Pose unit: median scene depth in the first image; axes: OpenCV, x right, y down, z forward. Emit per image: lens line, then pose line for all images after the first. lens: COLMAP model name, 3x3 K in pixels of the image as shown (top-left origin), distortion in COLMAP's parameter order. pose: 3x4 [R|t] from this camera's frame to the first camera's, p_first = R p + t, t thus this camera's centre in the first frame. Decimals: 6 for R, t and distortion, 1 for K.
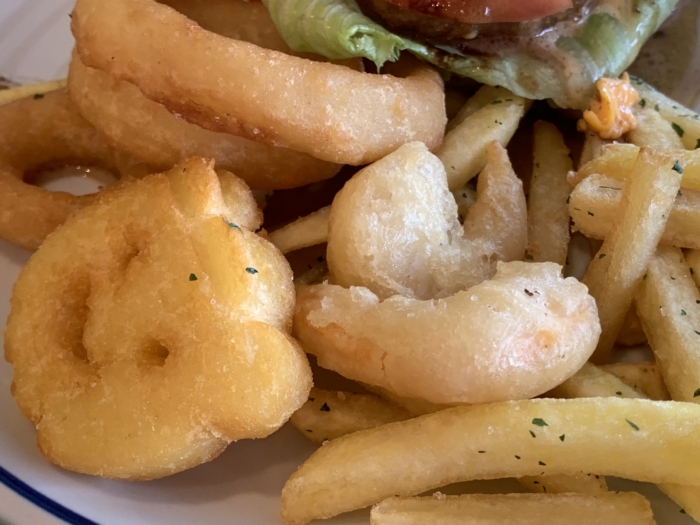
lens RADIAL K [[1052.8, 0, 351.6], [0, 1052.8, 259.9], [0, 0, 1]] dist [0.173266, 0.000000]
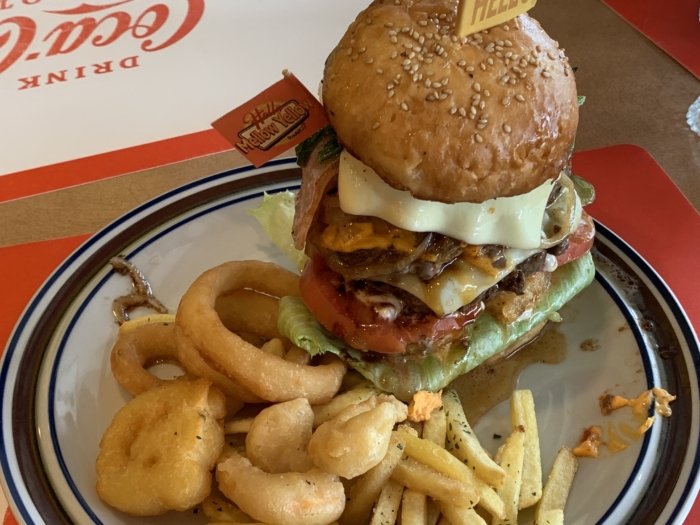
lens RADIAL K [[1052.8, 0, 347.3], [0, 1052.8, 262.9], [0, 0, 1]] dist [0.173266, 0.000000]
pose [[0.938729, 0.239192, -0.248142, 0.620097], [-0.271084, 0.957027, -0.103014, -0.182985], [0.212839, 0.163970, 0.963231, -1.094129]]
